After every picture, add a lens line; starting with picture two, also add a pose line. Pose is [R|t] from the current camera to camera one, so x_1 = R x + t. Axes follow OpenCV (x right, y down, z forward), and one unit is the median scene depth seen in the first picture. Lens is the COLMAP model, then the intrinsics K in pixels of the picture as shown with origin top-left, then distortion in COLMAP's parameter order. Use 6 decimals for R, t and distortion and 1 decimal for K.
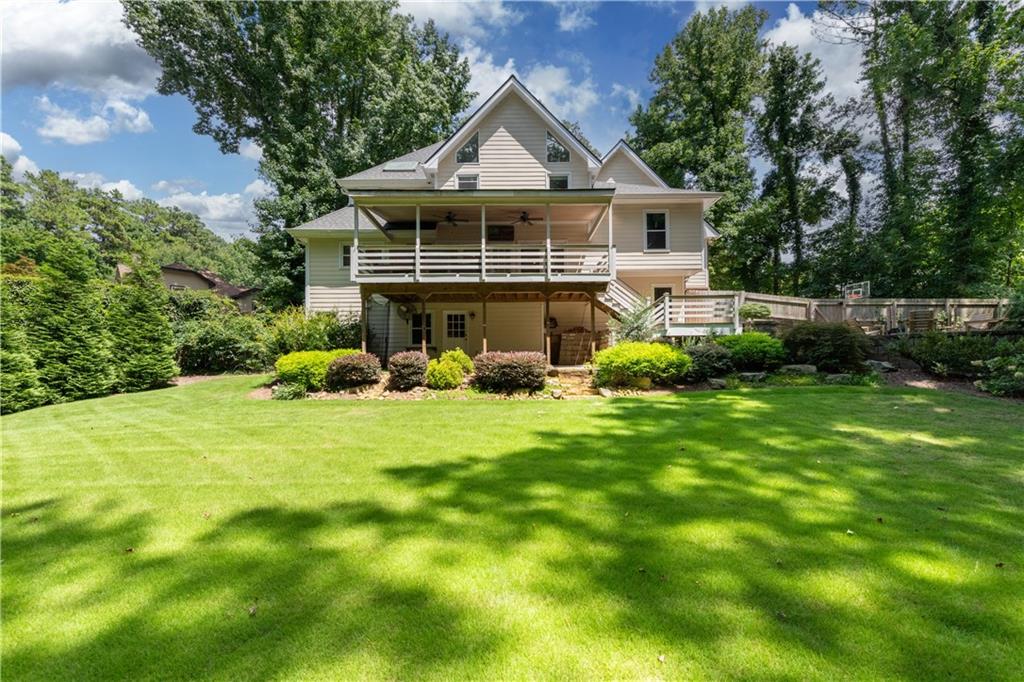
lens RADIAL K [[421.7, 0, 509.5], [0, 421.7, 336.4], [0, 0, 1]] dist [-0.000821, -0.000122]
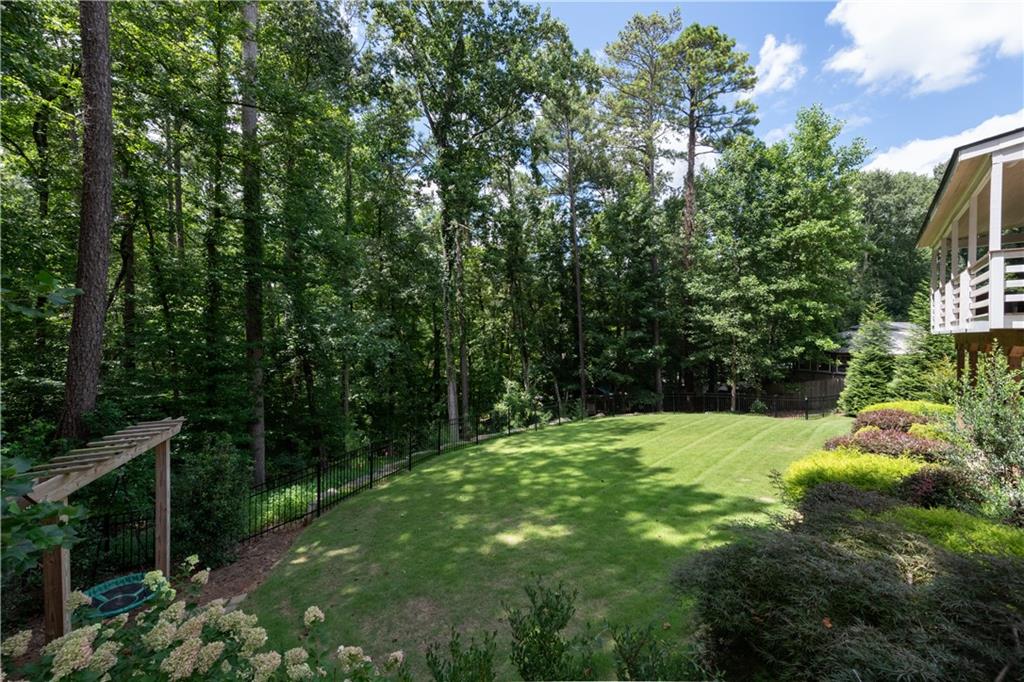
lens RADIAL K [[377.2, 0, 514.9], [0, 377.2, 338.0], [0, 0, 1]] dist [0.012375, -0.000148]
pose [[-0.657406, 0.005259, -0.753518, 2.827264], [0.069091, 0.996184, -0.053326, -0.431103], [0.750363, -0.087119, -0.655260, 2.802301]]
